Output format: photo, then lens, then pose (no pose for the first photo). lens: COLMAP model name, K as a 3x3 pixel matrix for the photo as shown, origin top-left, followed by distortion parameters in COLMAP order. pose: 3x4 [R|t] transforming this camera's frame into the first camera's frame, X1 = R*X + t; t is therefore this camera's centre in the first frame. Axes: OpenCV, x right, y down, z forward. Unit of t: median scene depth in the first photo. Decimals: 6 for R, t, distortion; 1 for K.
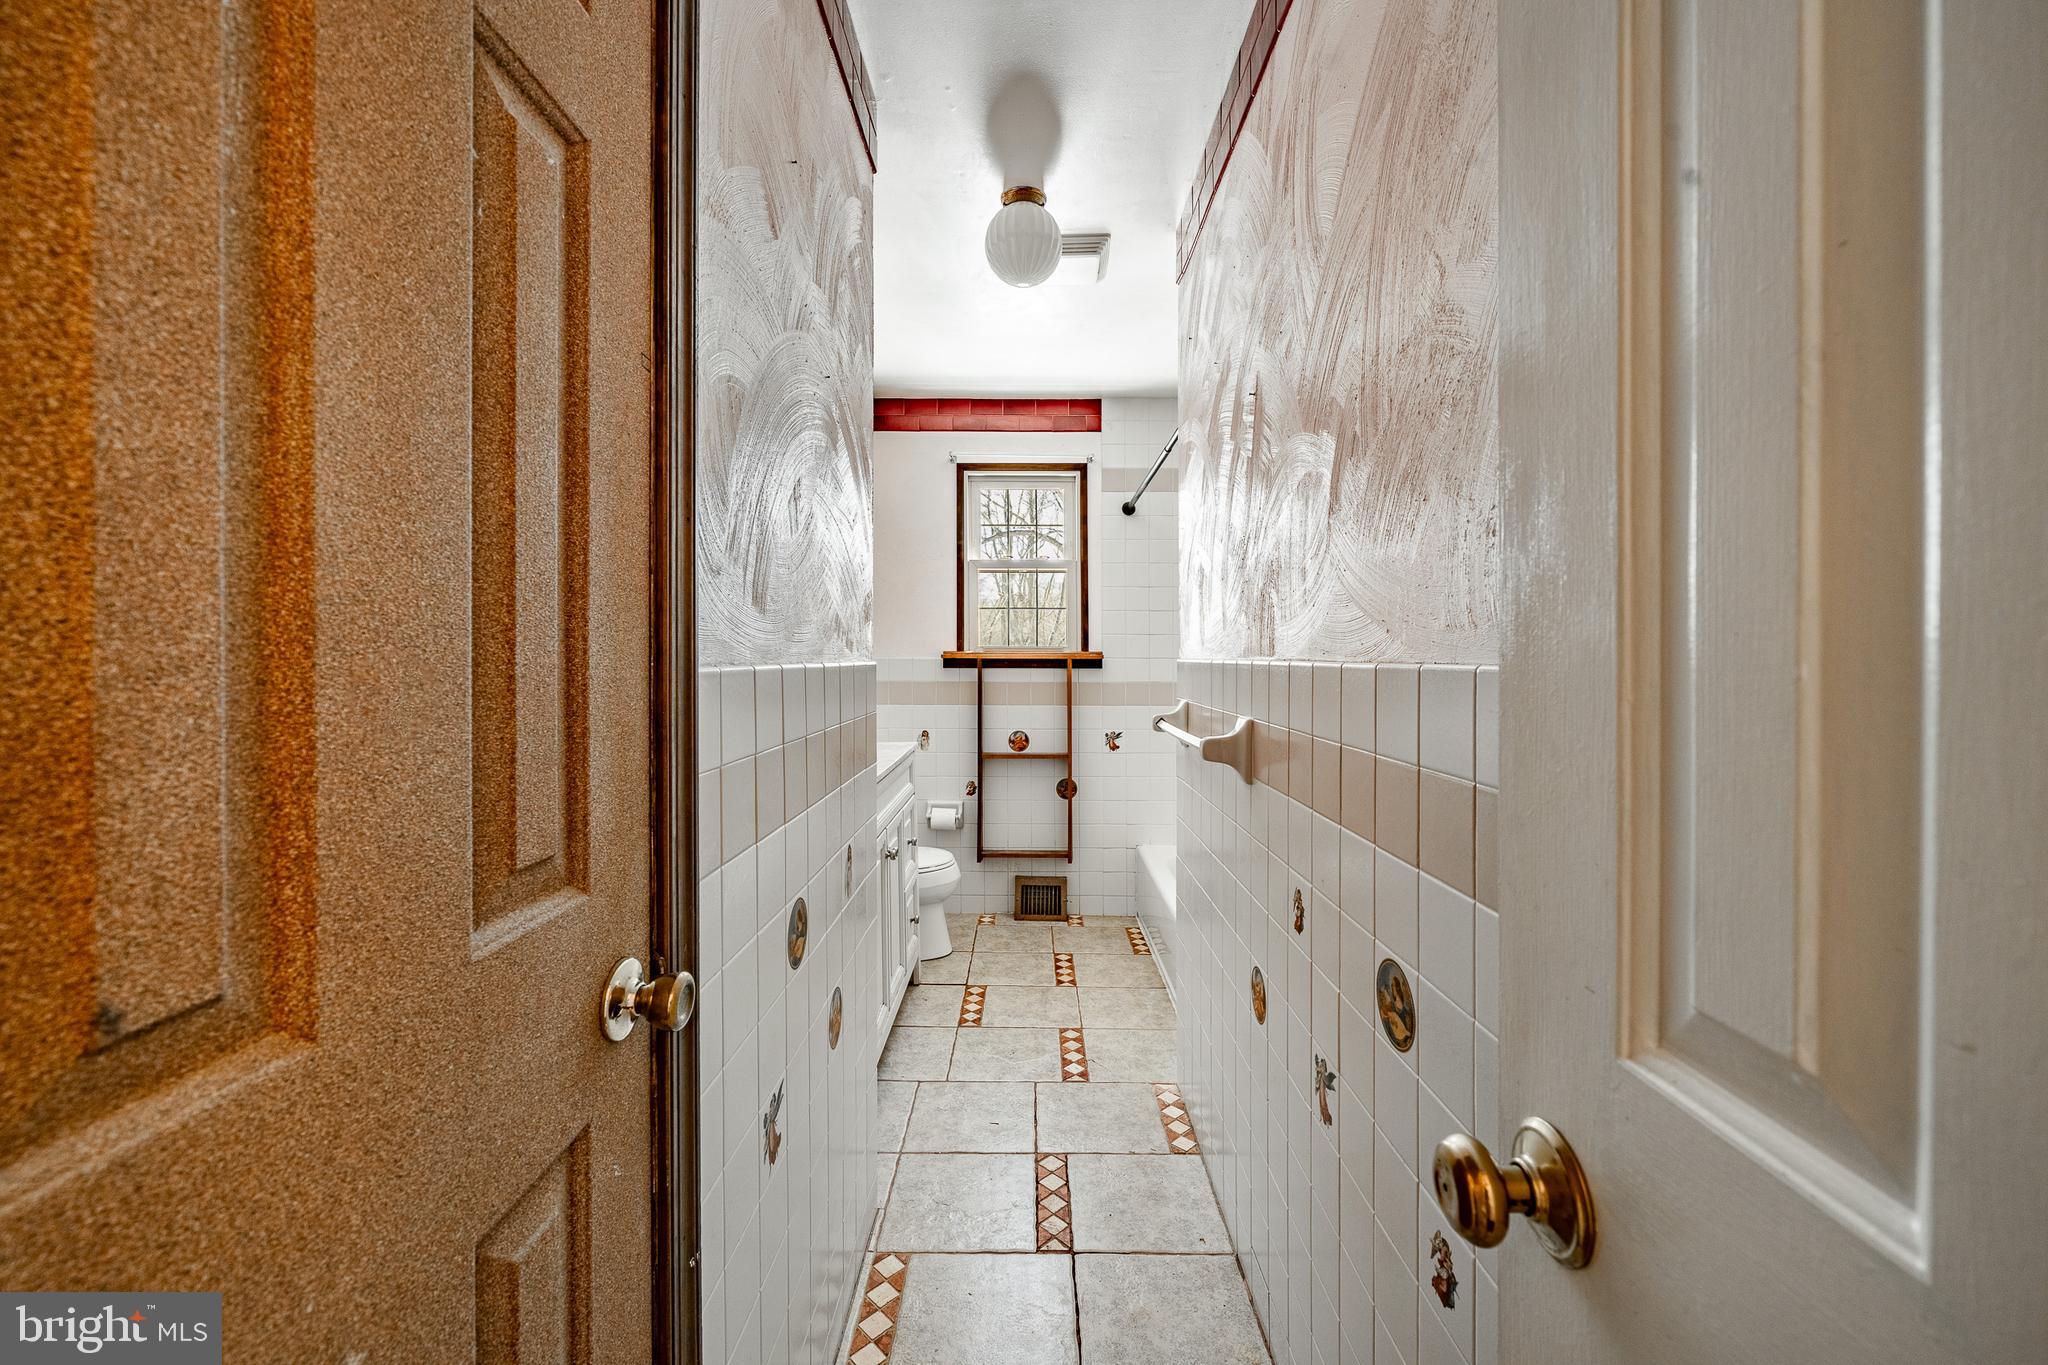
lens RADIAL K [[820.5, 0, 1026.6], [0, 820.5, 666.1], [0, 0, 1]] dist [-0.000992, -0.000205]
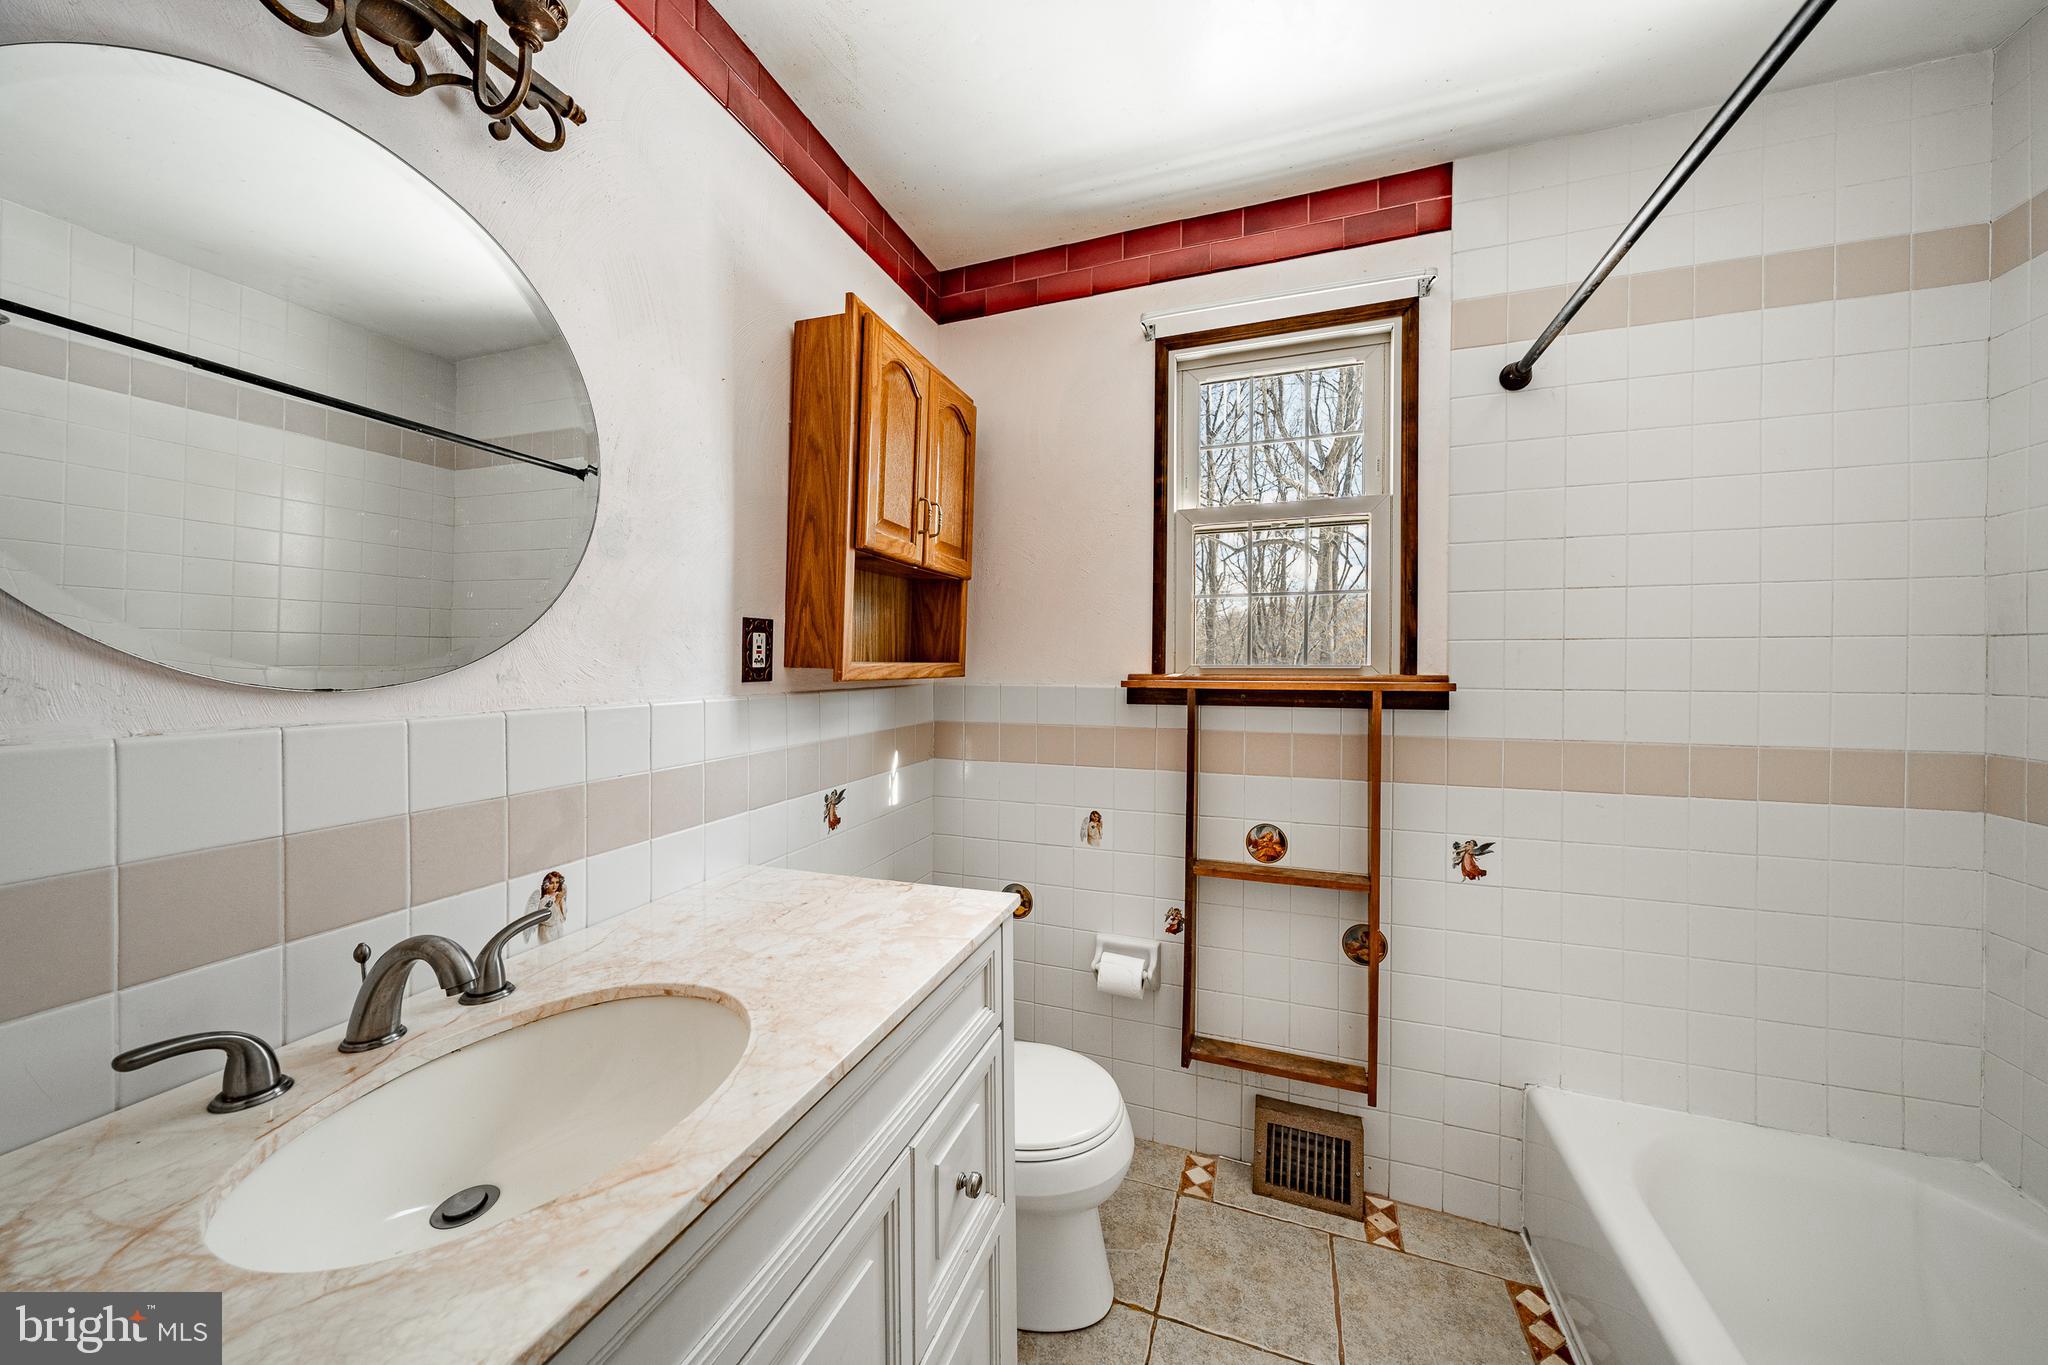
lens RADIAL K [[701.5, 0, 1020.5], [0, 701.5, 692.3], [0, 0, 1]] dist [-0.006324, 0.000276]
pose [[0.938598, 0.012158, -0.344799, -0.003993], [-0.003767, 0.999681, 0.024994, -0.017158], [0.344993, -0.022160, 0.938344, 0.522621]]
